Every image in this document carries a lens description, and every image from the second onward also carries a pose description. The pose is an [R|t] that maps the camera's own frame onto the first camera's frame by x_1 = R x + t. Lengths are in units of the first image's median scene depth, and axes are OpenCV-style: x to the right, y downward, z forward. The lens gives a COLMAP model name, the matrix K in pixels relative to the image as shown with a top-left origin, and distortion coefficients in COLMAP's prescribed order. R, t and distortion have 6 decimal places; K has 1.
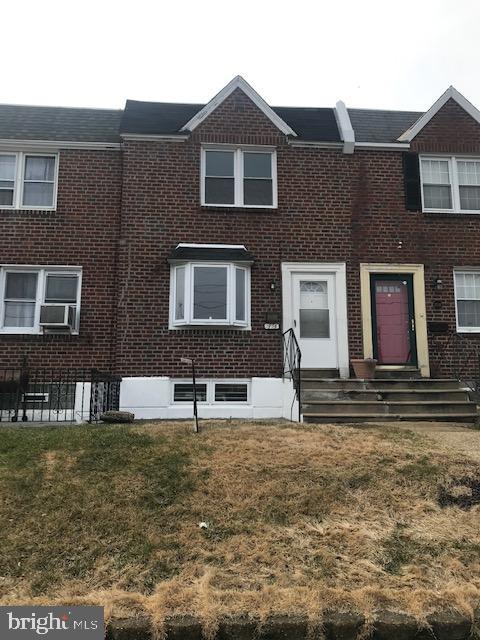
lens RADIAL K [[522.5, 0, 239.9], [0, 522.5, 321.7], [0, 0, 1]] dist [0.036372, -0.048313]
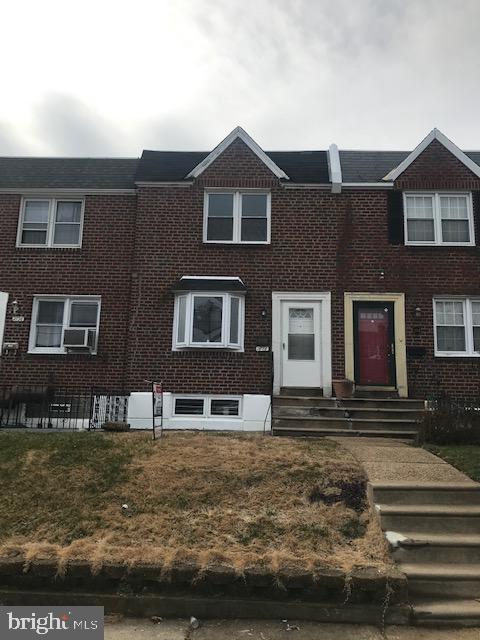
lens RADIAL K [[522.5, 0, 240.9], [0, 522.5, 322.6], [0, 0, 1]] dist [0.036372, -0.048313]
pose [[0.994010, 0.004661, -0.109188, 0.137014], [-0.006973, 0.999759, -0.020804, -0.024248], [0.109065, 0.021441, 0.993803, -0.123678]]
